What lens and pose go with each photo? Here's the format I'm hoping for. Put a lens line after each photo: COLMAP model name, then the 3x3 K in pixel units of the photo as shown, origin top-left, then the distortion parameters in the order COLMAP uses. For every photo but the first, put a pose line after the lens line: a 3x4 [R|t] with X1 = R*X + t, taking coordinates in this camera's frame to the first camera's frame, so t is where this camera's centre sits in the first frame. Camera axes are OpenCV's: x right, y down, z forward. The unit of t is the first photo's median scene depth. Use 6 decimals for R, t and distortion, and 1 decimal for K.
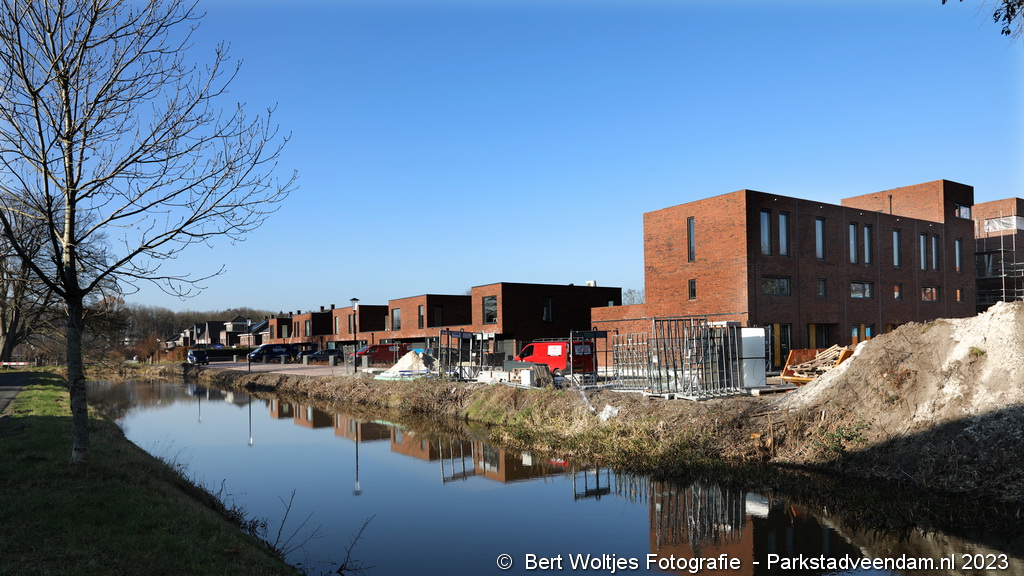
lens RADIAL K [[696.7, 0, 512.8], [0, 696.7, 344.6], [0, 0, 1]] dist [0.000191, -0.001328]
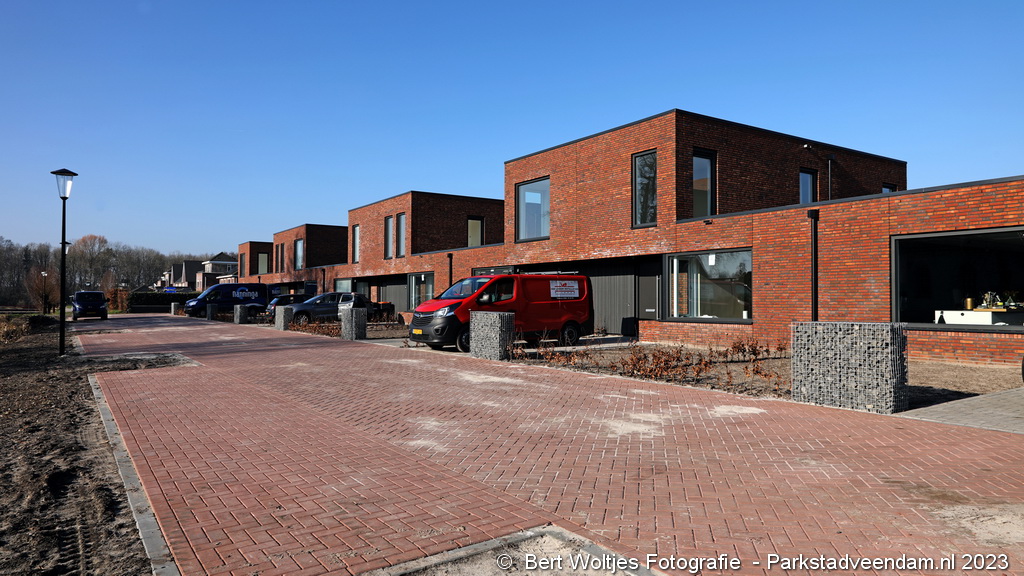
lens RADIAL K [[681.1, 0, 512.0], [0, 681.1, 288.0], [0, 0, 1]] dist [-0.003275, -0.000723]
pose [[0.999804, 0.019447, -0.003740, -0.212071], [-0.019504, 0.999685, -0.015796, 0.011378], [0.003432, 0.015866, 0.999868, 0.789539]]
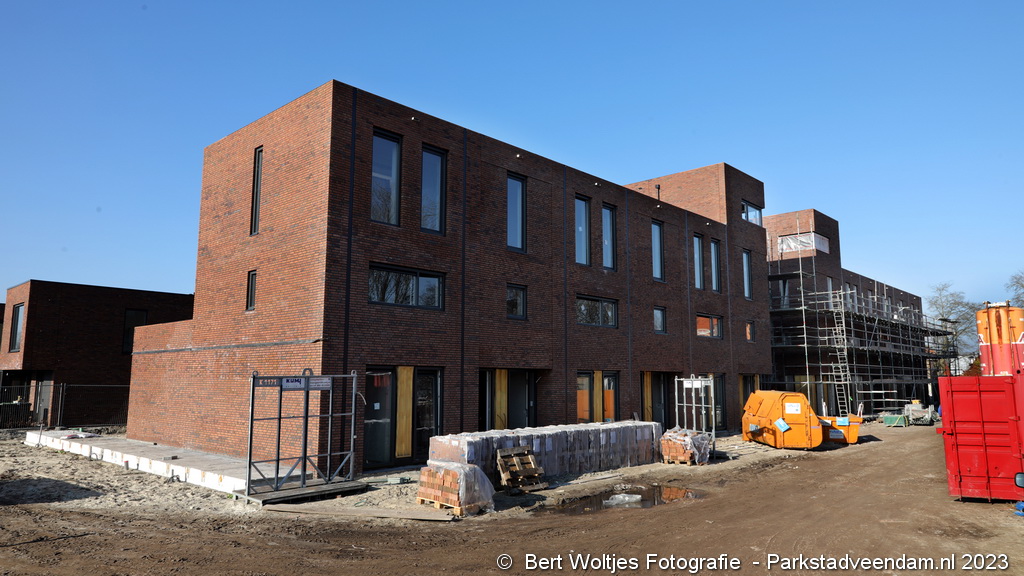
lens RADIAL K [[681.1, 0, 512.0], [0, 681.1, 288.0], [0, 0, 1]] dist [-0.003275, -0.000723]
pose [[0.973658, 0.052622, 0.221858, 0.227949], [-0.022661, 0.990520, -0.135487, -0.014655], [-0.226884, 0.126891, 0.965620, 0.347882]]
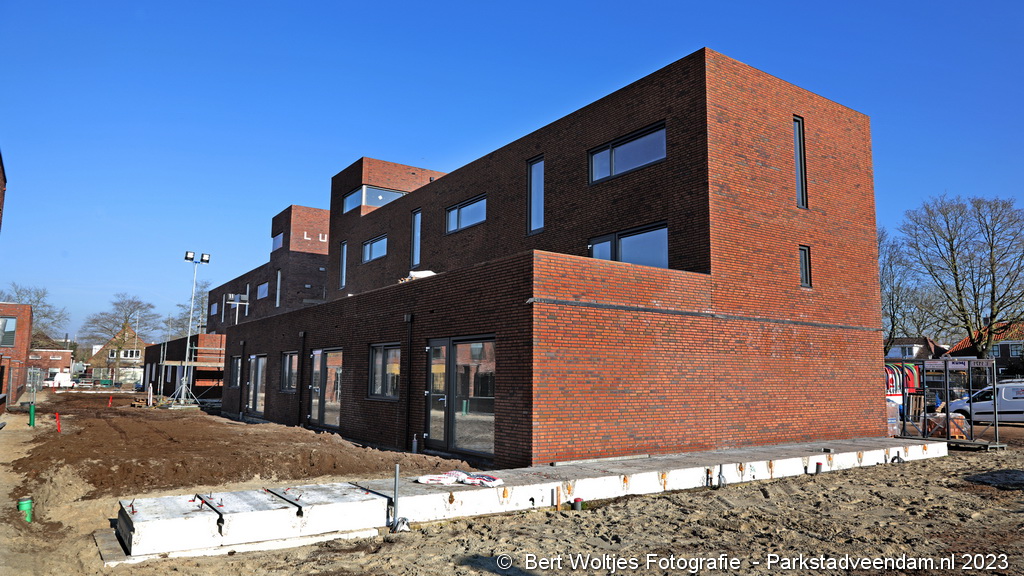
lens RADIAL K [[681.1, 0, 512.0], [0, 681.1, 288.0], [0, 0, 1]] dist [-0.003275, -0.000723]
pose [[-0.016444, 0.143116, 0.989569, -0.126830], [-0.014140, 0.989571, -0.143351, 0.001509], [-0.999765, -0.016350, -0.014249, 0.831352]]
